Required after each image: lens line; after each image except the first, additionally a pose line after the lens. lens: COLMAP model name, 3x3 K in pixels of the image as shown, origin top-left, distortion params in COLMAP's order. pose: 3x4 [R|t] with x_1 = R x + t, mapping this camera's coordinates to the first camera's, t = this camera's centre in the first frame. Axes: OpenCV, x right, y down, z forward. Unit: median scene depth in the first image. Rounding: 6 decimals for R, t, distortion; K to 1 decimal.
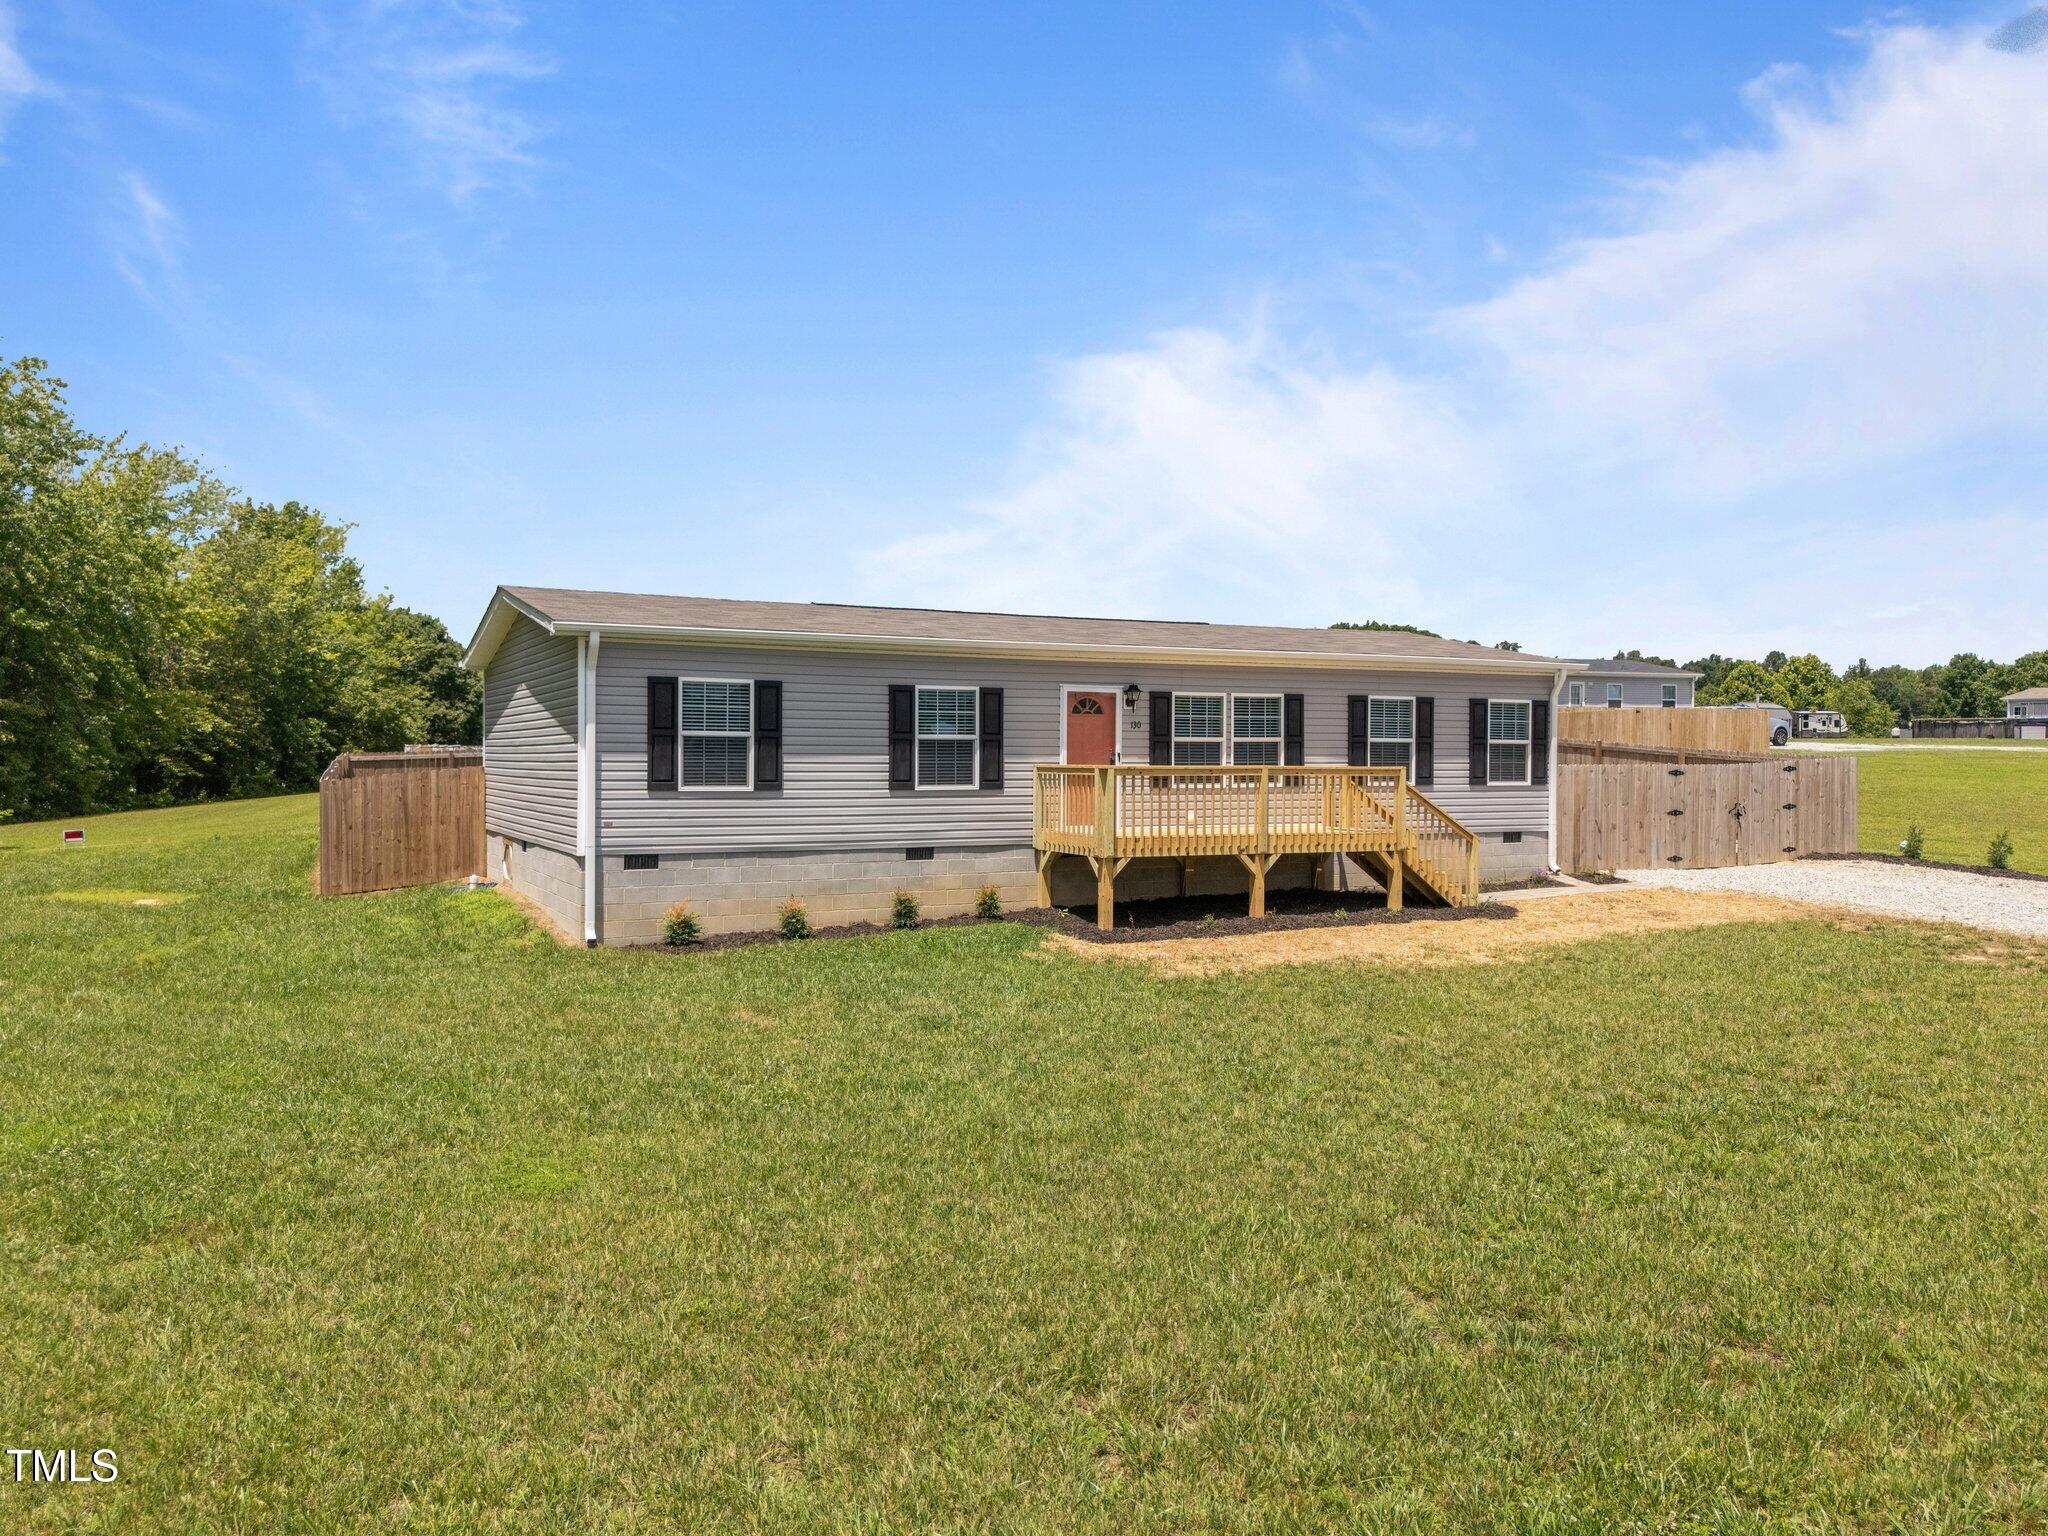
lens RADIAL K [[1442.0, 0, 985.0], [0, 1442.0, 770.9], [0, 0, 1]] dist [0.060611, -0.047498]
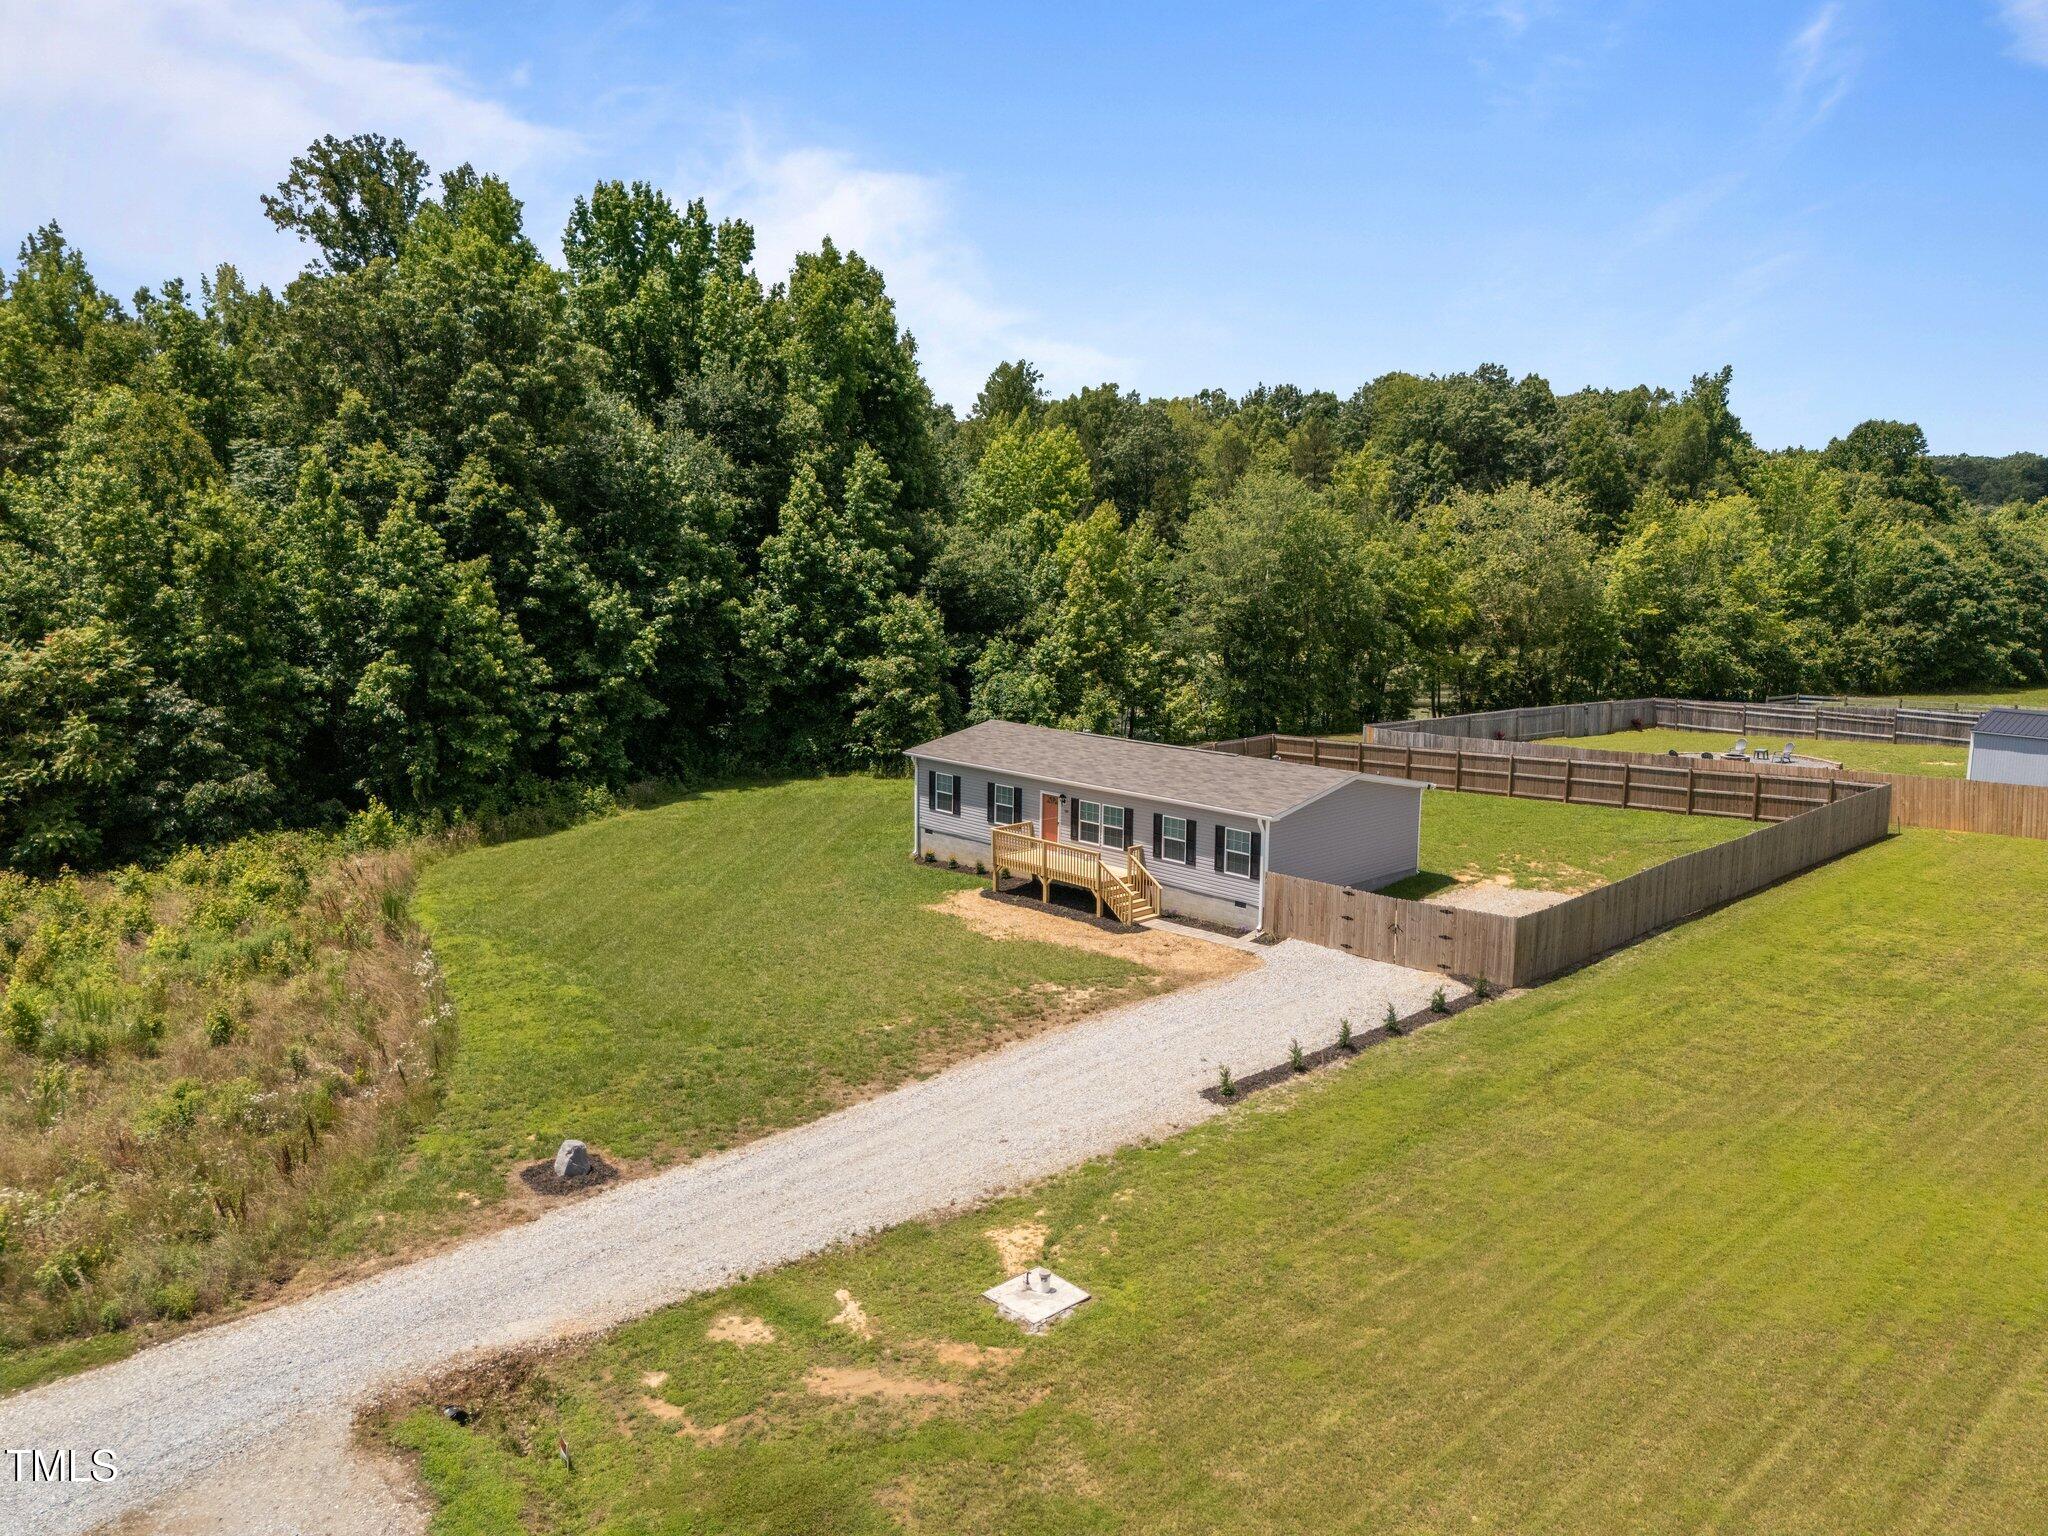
lens RADIAL K [[1506.5, 0, 1024.0], [0, 1506.5, 768.0], [0, 0, 1]] dist [0.080269, -0.085859]
pose [[0.312280, 0.151798, -0.937784, 2.330104], [-0.015394, 0.987830, 0.154773, -0.472605], [0.949865, -0.033896, 0.310817, 0.194475]]
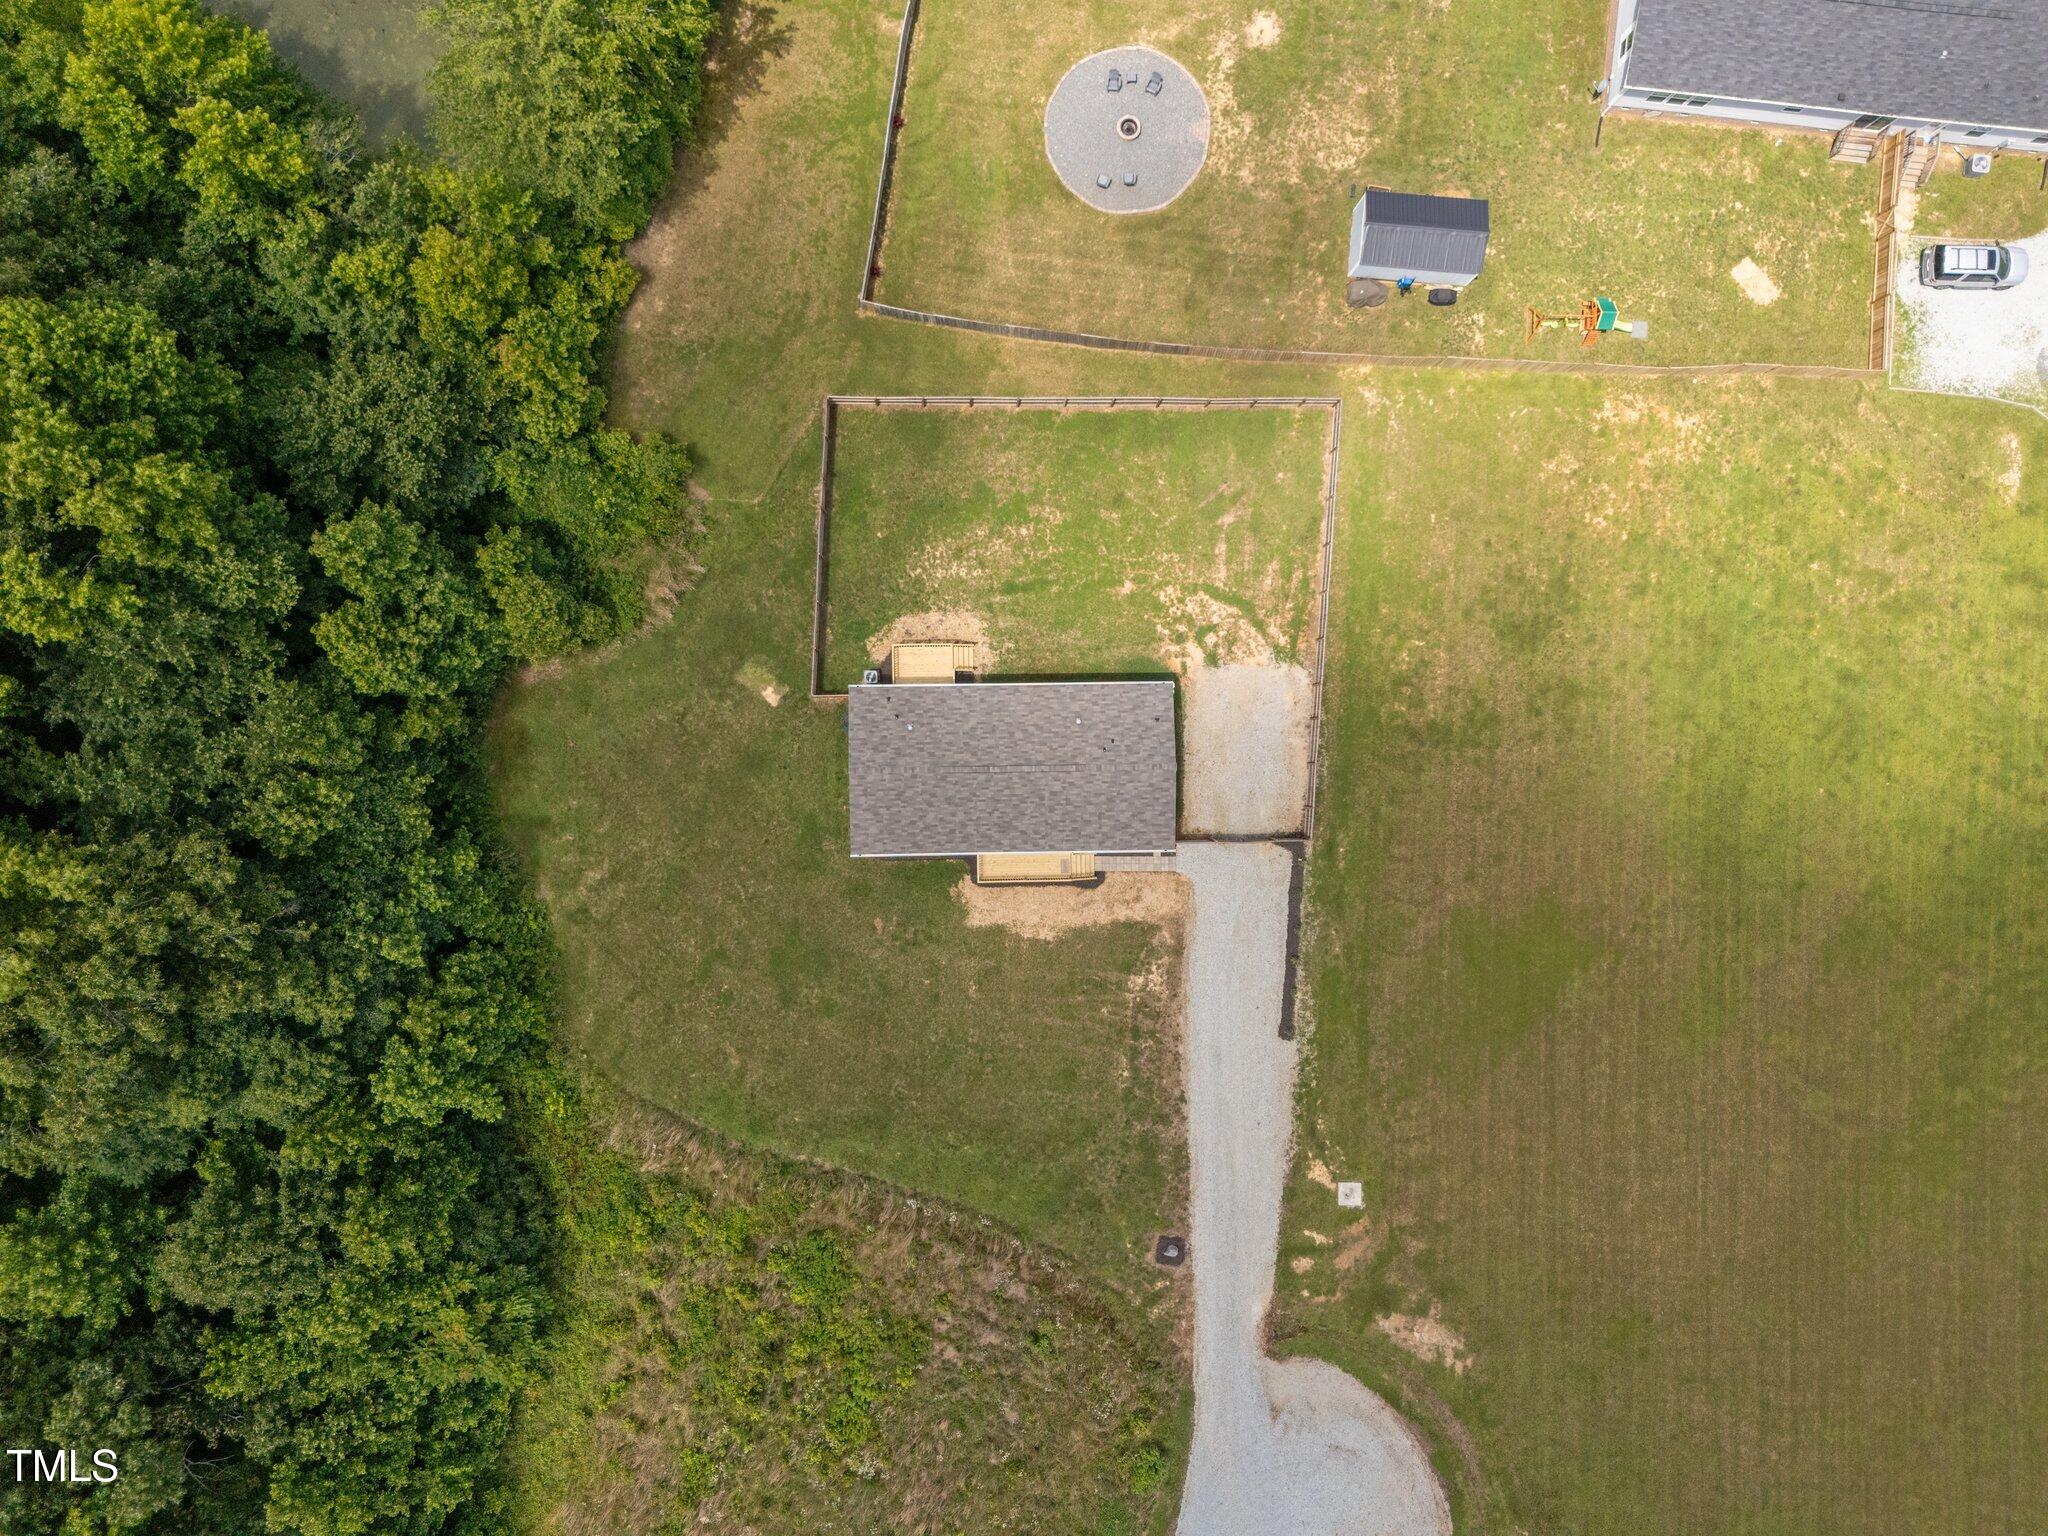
lens RADIAL K [[1442.0, 0, 985.0], [0, 1442.0, 770.9], [0, 0, 1]] dist [0.060611, -0.047498]
pose [[0.906484, 0.421388, 0.026817, -0.131238], [-0.029431, -0.000299, 0.999567, -3.662174], [0.421214, -0.906880, 0.012130, 1.107429]]
